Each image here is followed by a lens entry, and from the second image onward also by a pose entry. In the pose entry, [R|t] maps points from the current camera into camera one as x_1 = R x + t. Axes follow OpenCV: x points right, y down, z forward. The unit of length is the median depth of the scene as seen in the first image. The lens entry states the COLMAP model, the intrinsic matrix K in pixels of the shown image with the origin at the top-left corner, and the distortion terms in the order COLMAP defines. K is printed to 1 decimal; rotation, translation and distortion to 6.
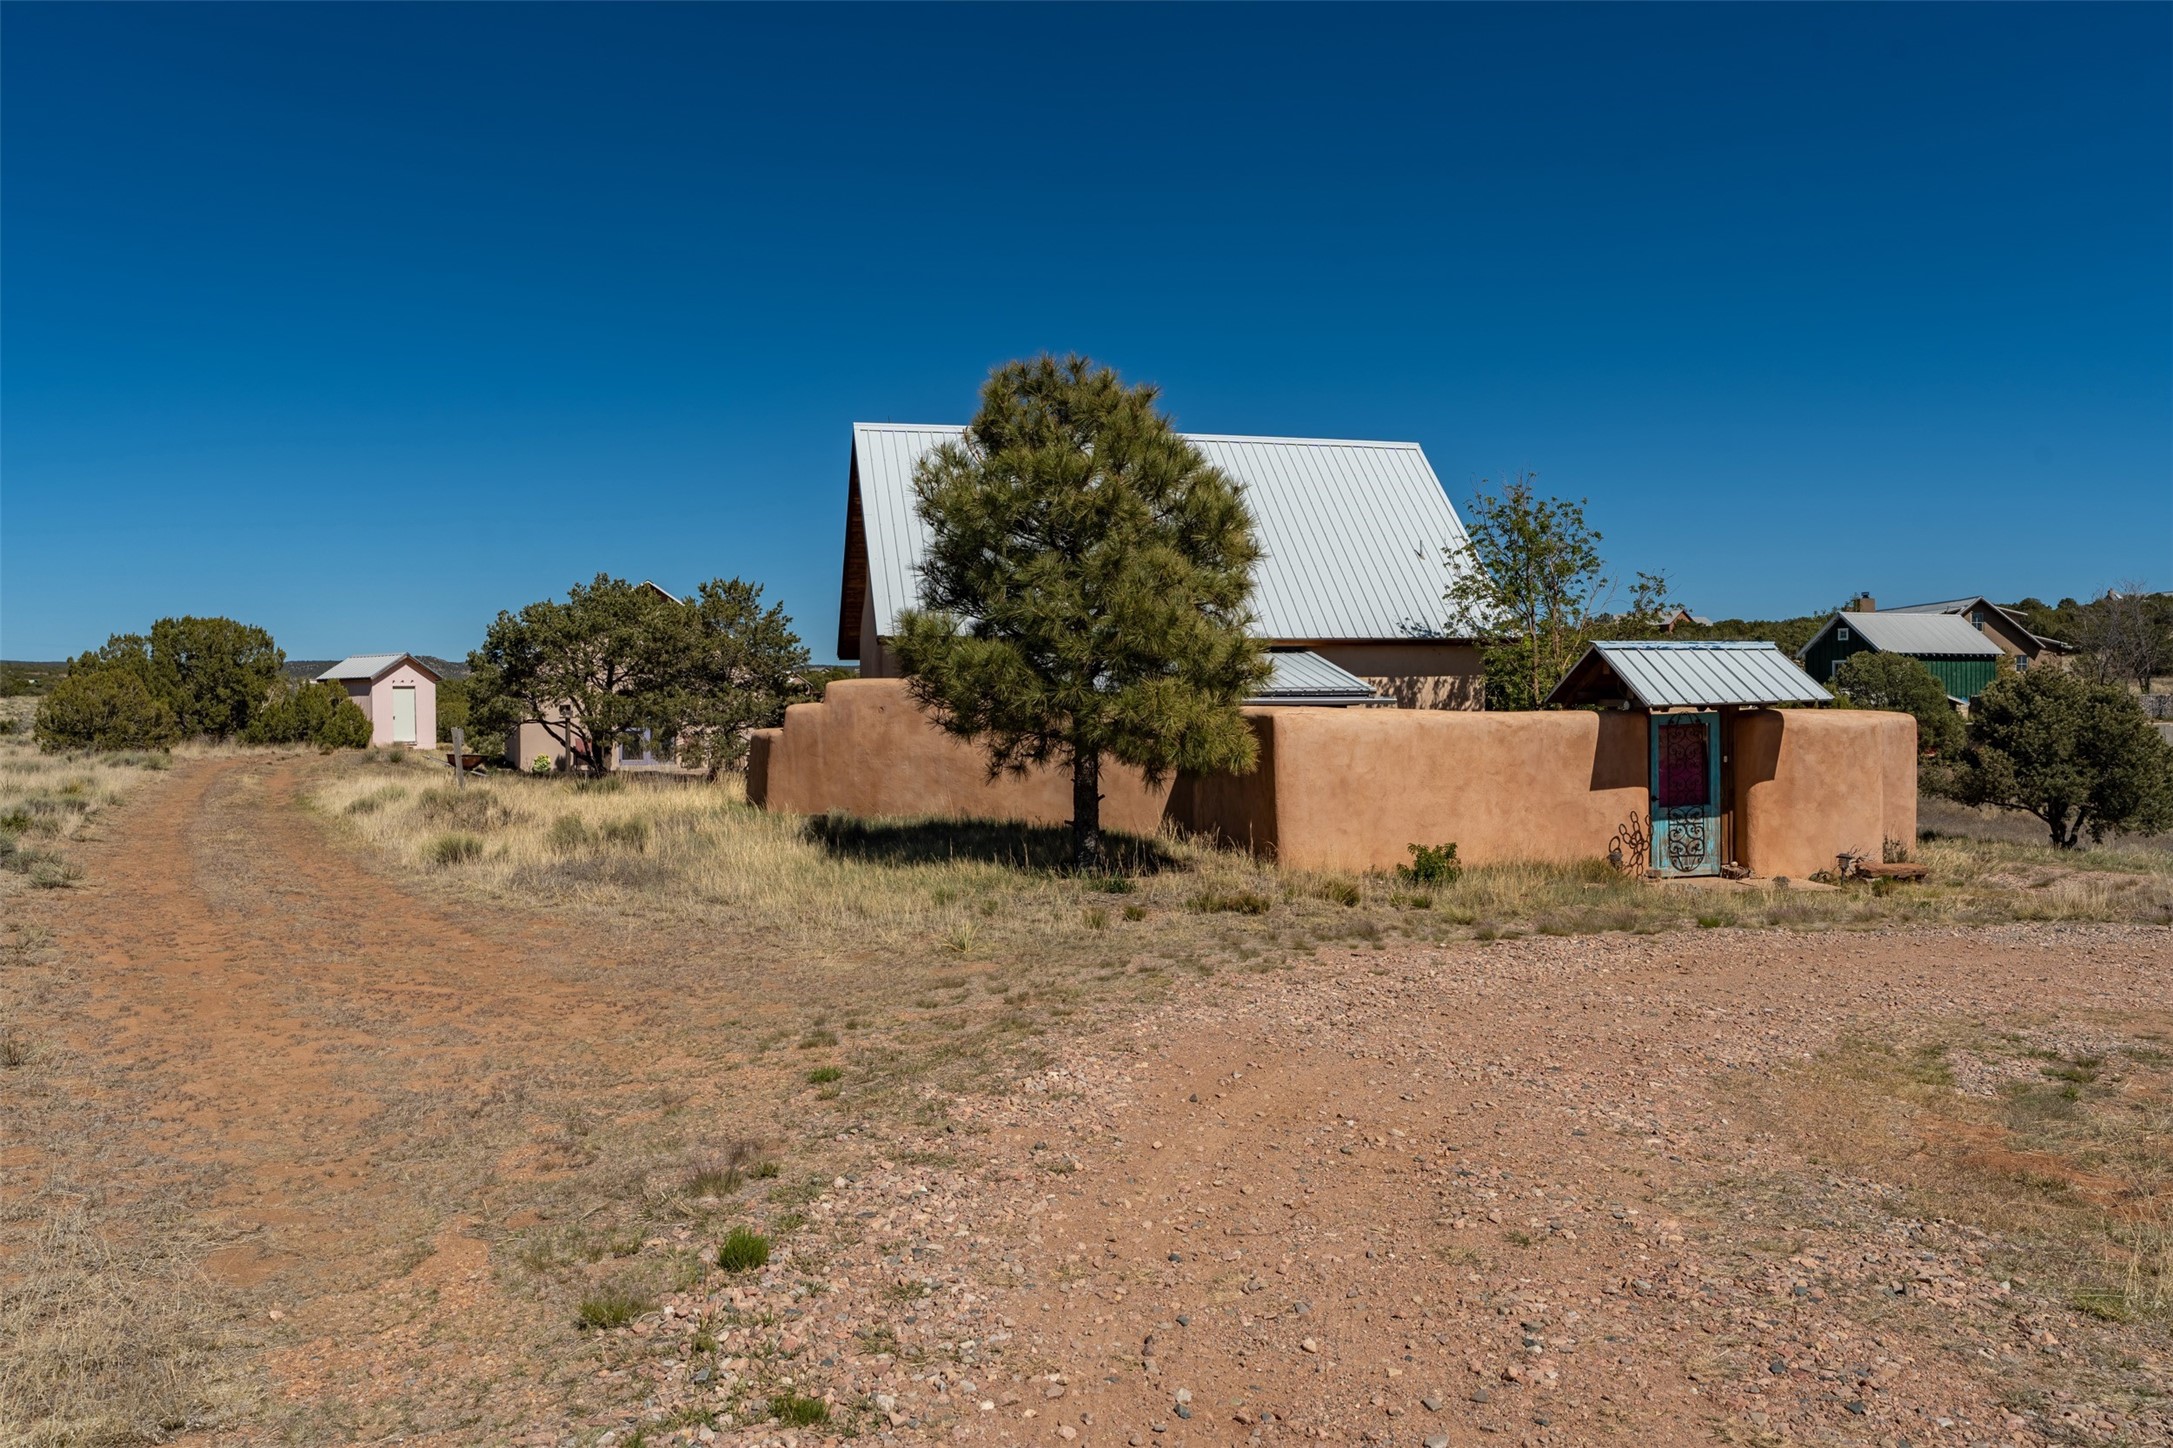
lens RADIAL K [[1562.3, 0, 1089.7], [0, 1562.3, 741.6], [0, 0, 1]] dist [-0.011735, -0.000373]
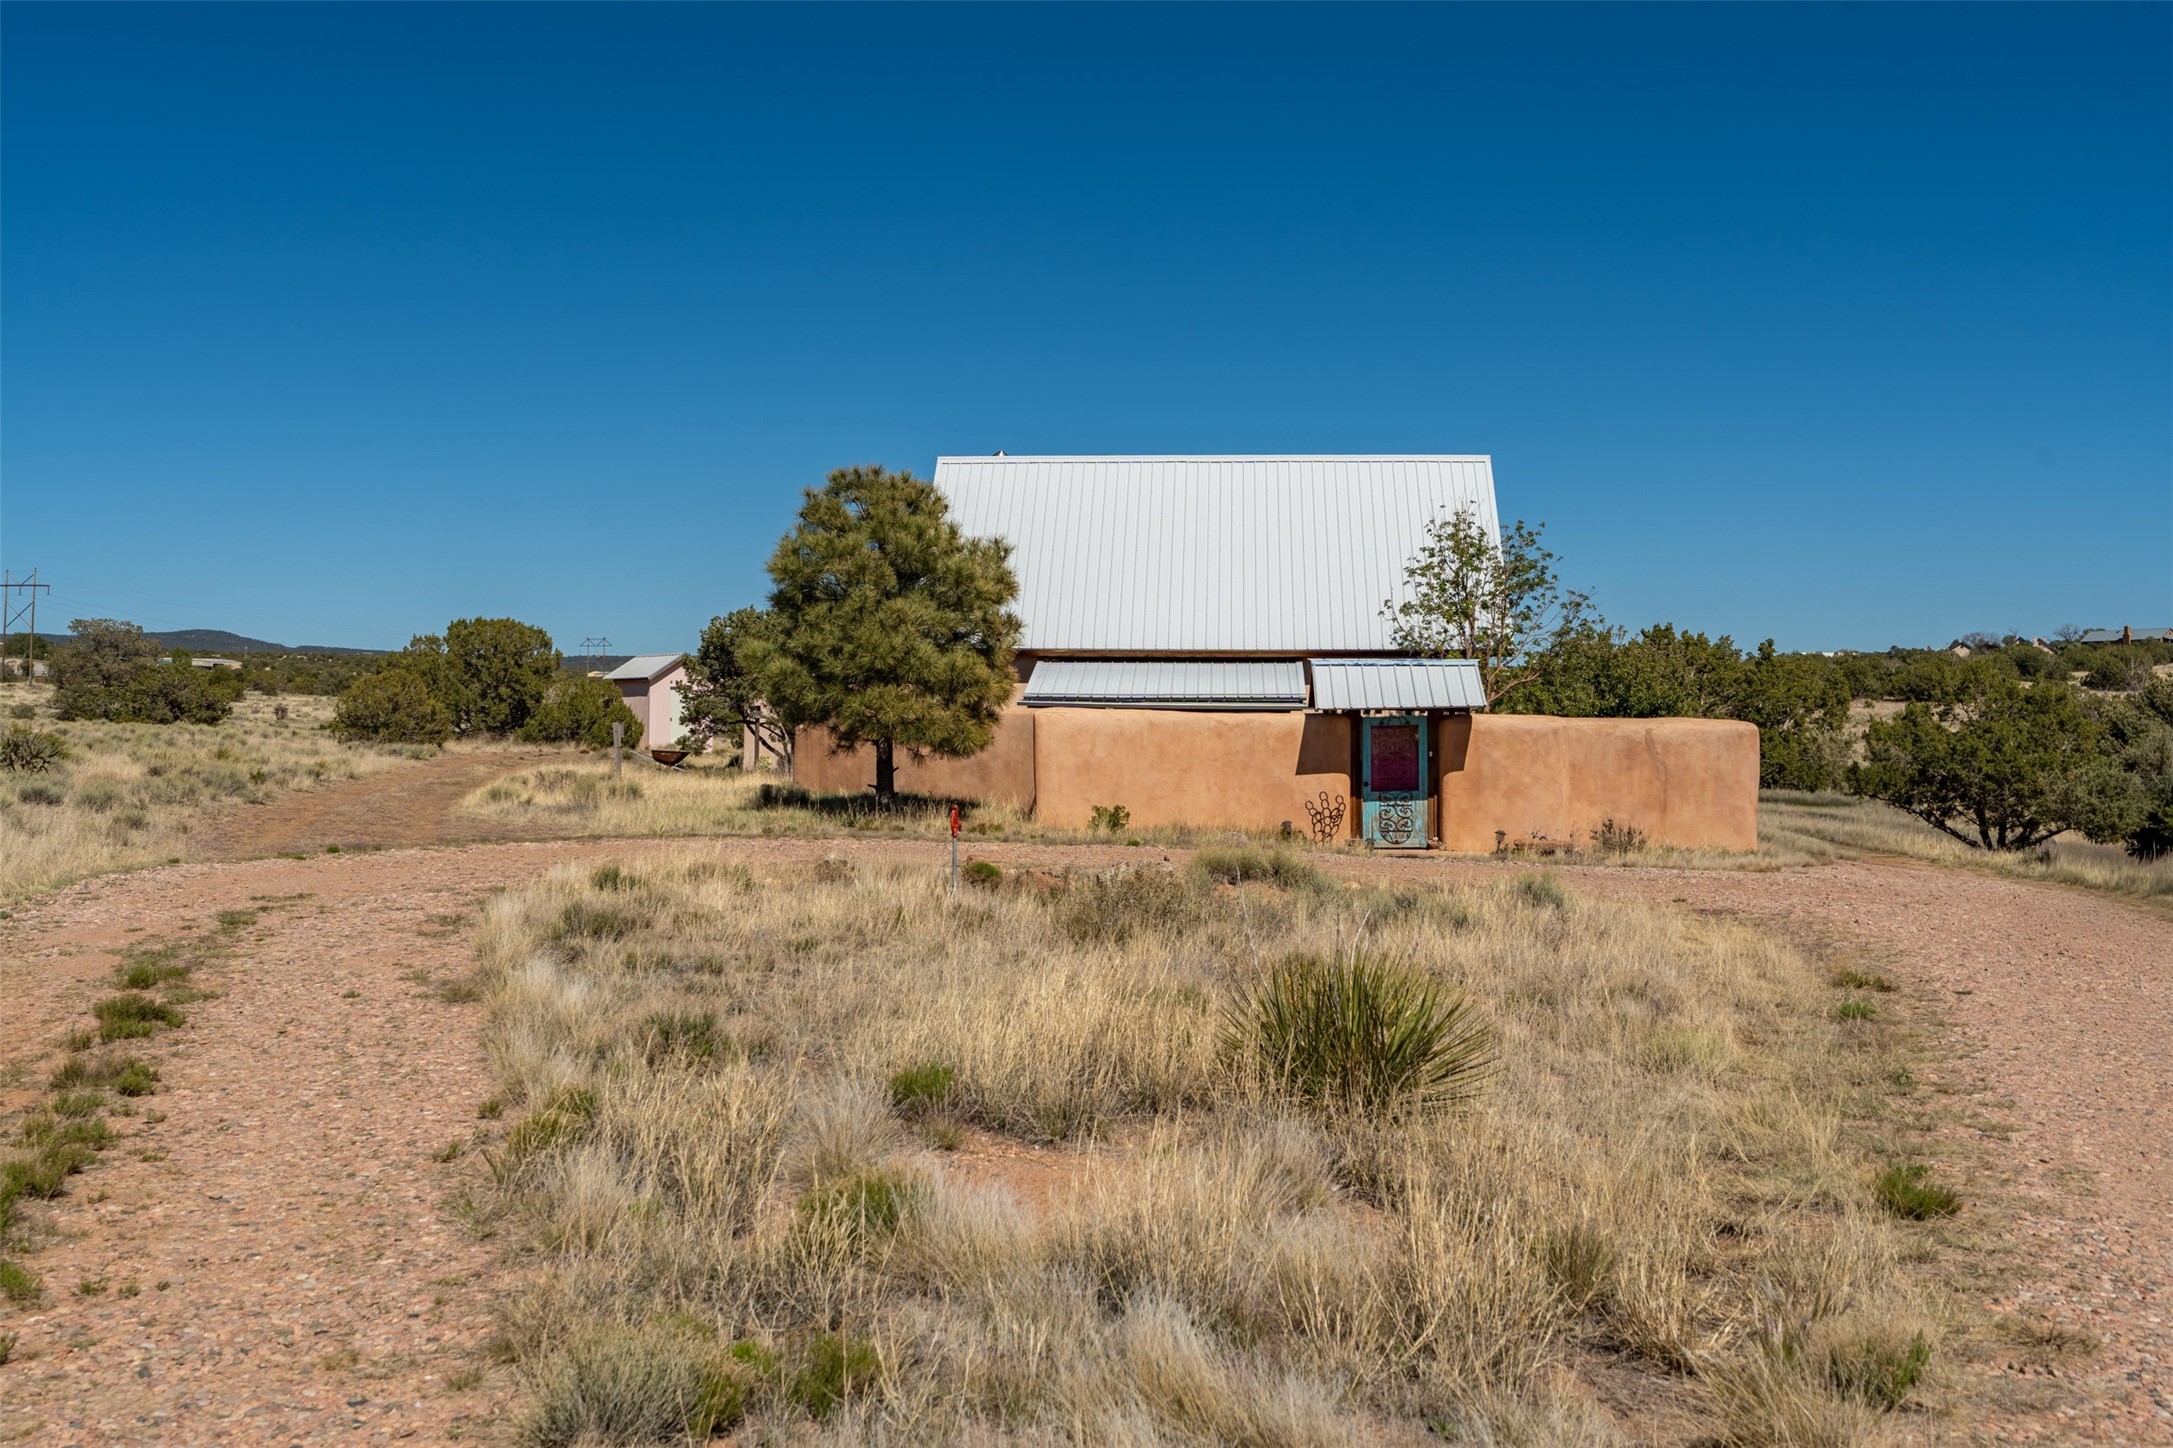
lens RADIAL K [[2163.2, 0, 1086.2], [0, 2163.2, 714.4], [0, 0, 1]] dist [-0.014961, 0.000000]
pose [[0.956822, 0.010987, -0.290466, 0.643184], [-0.018193, 0.999590, -0.022118, 0.022716], [0.290104, 0.026447, 0.956630, -0.723207]]
